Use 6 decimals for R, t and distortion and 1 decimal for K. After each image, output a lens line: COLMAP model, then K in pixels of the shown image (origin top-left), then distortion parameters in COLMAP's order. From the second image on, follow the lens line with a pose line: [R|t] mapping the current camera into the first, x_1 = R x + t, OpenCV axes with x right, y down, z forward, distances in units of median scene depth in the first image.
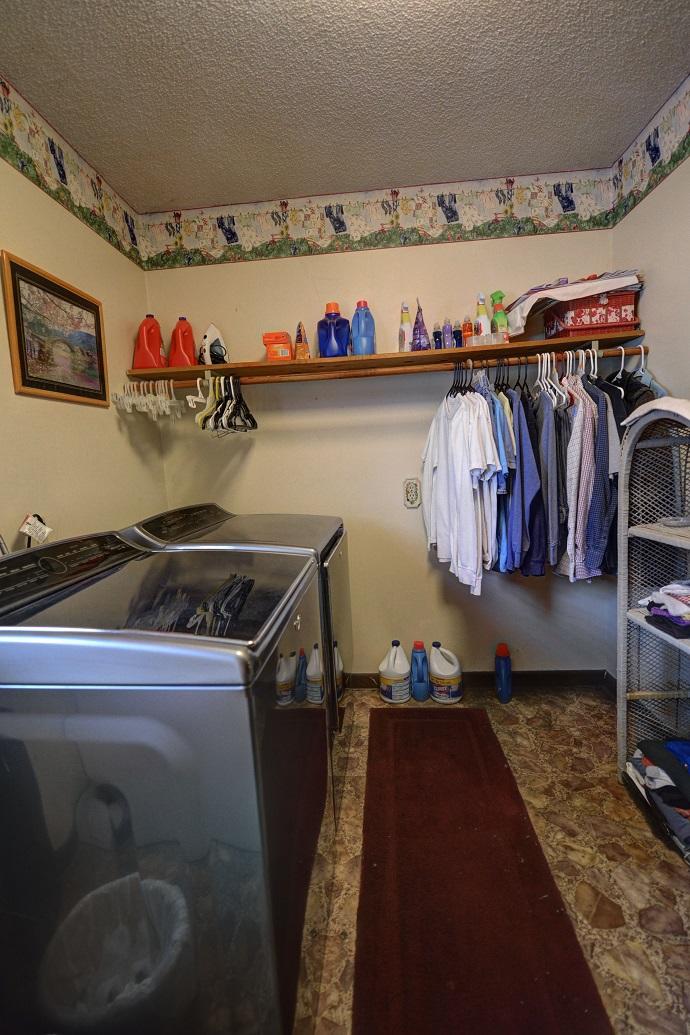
lens RADIAL K [[466.1, 0, 343.5], [0, 466.1, 507.0], [0, 0, 1]] dist [-0.011148, -0.004065]
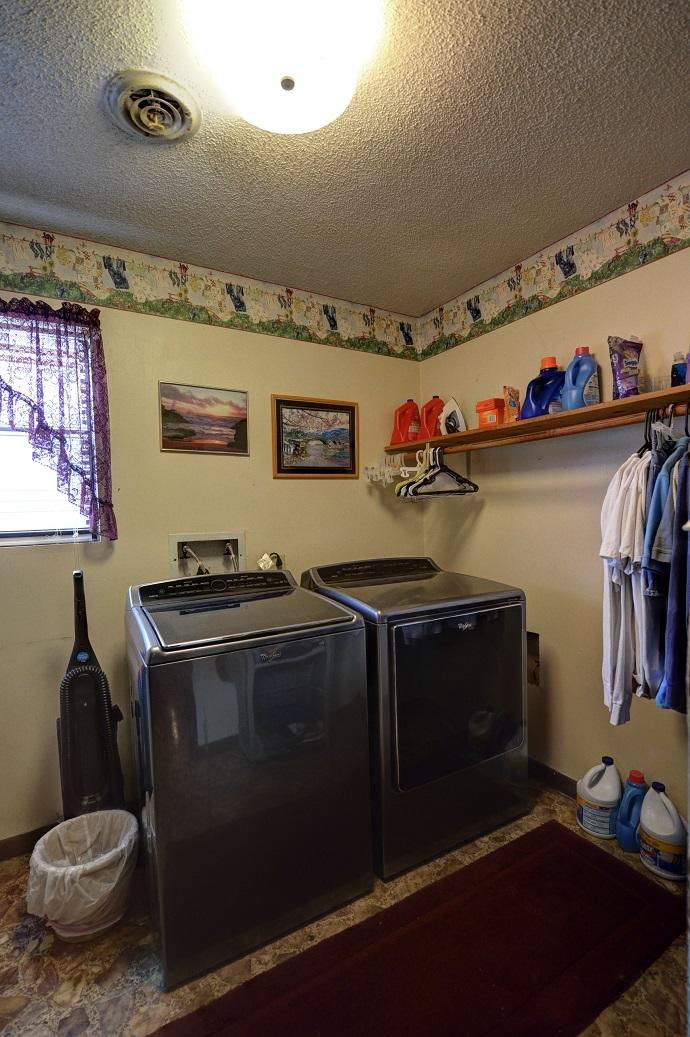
lens RADIAL K [[474.6, 0, 345.0], [0, 474.6, 518.5], [0, 0, 1]] dist [-0.013868, -0.000532]
pose [[0.581206, 0.052418, -0.812067, 0.533985], [-0.094826, 0.995487, -0.003611, -0.079849], [0.808213, 0.079104, 0.583554, 0.154140]]
